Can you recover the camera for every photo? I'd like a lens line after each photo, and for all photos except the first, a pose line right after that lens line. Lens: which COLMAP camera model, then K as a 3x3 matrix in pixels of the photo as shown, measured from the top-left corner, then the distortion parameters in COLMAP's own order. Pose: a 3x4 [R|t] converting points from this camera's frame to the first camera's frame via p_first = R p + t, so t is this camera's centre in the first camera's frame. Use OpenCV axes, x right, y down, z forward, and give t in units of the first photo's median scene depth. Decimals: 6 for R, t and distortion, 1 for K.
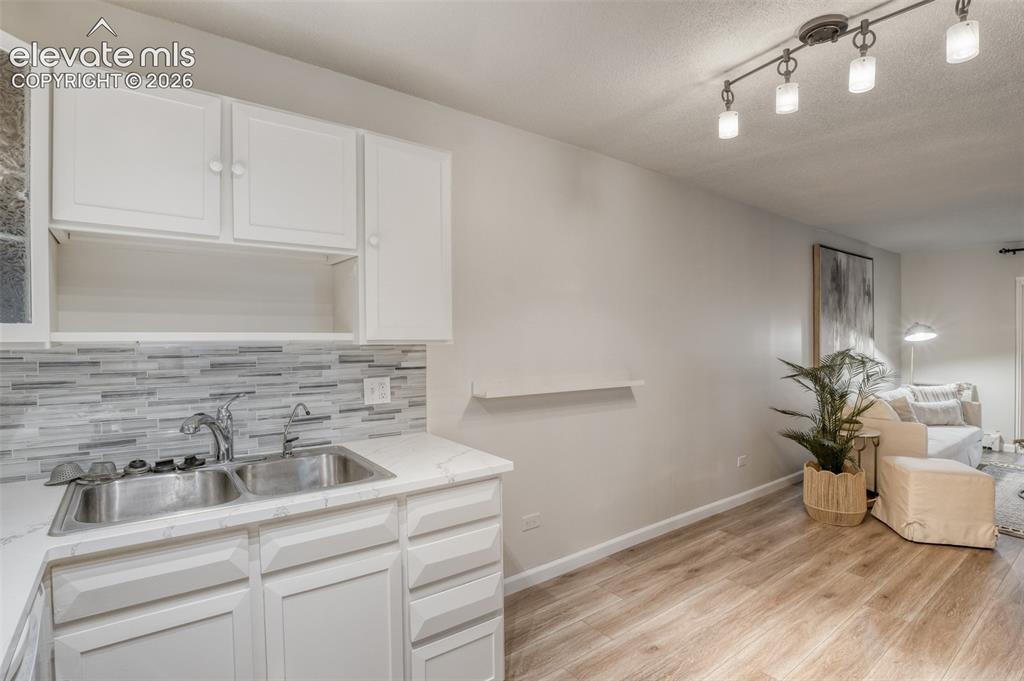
lens RADIAL K [[504.1, 0, 521.3], [0, 504.1, 339.8], [0, 0, 1]] dist [-0.026459, 0.000911]
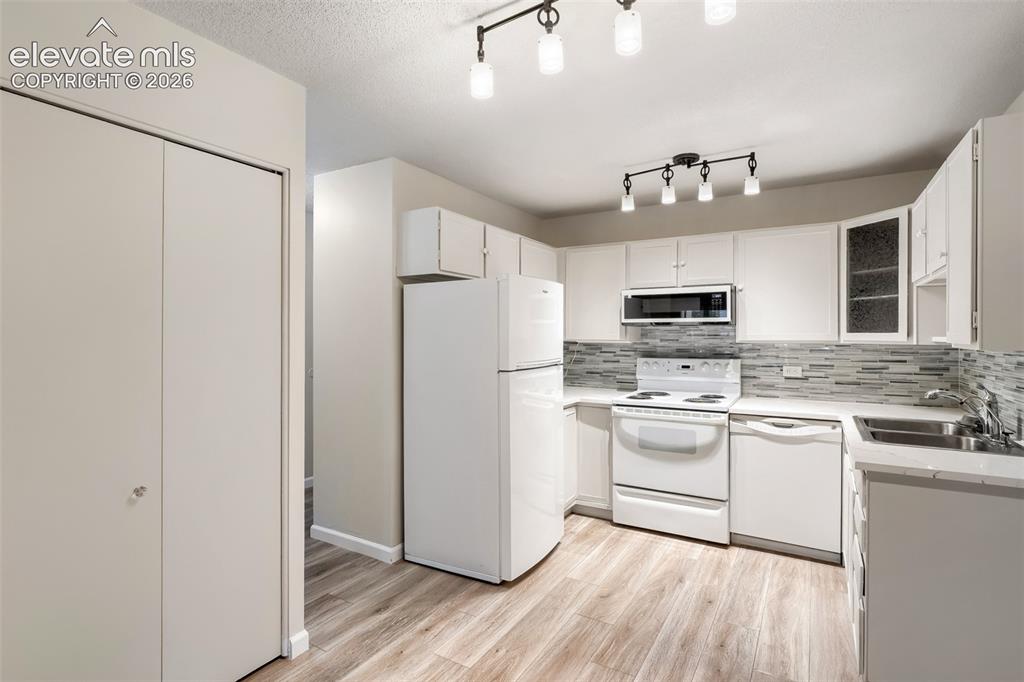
lens RADIAL K [[504.7, 0, 512.3], [0, 504.7, 335.4], [0, 0, 1]] dist [-0.010875, 0.003754]
pose [[-0.931567, -0.003686, -0.363552, 0.831221], [-0.007867, 0.999919, 0.010019, -0.017739], [0.363485, 0.012193, -0.931520, 1.396726]]
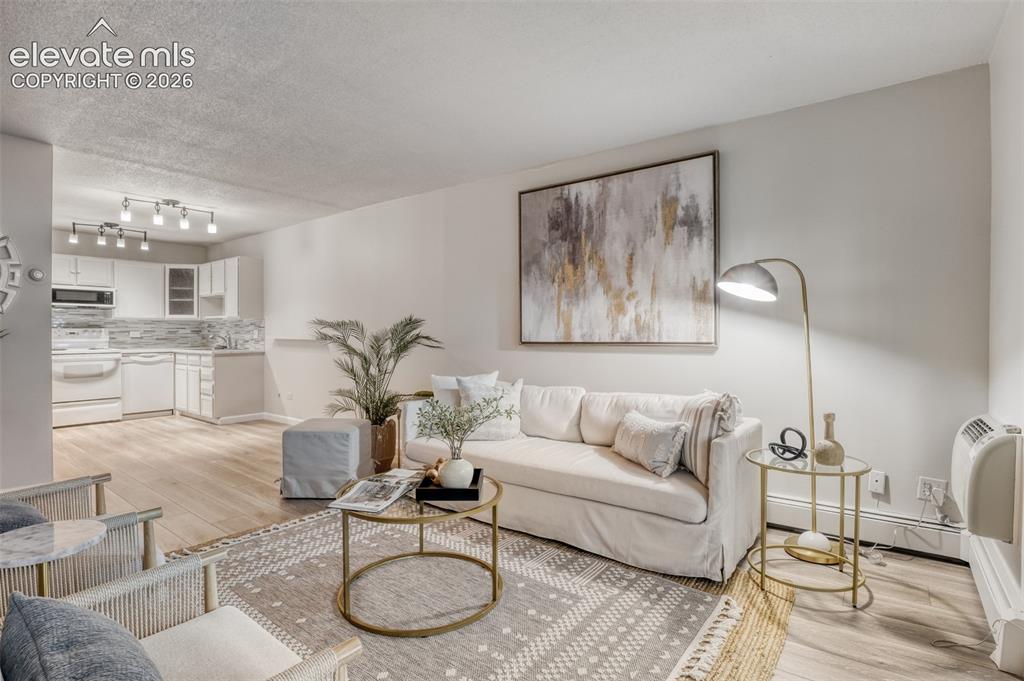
lens RADIAL K [[504.1, 0, 508.3], [0, 504.1, 342.2], [0, 0, 1]] dist [-0.026459, 0.000911]
pose [[0.251585, 0.014286, -0.967730, 3.054692], [-0.011227, 0.999867, 0.011842, 0.095664], [0.967770, 0.007885, 0.251712, 1.707192]]
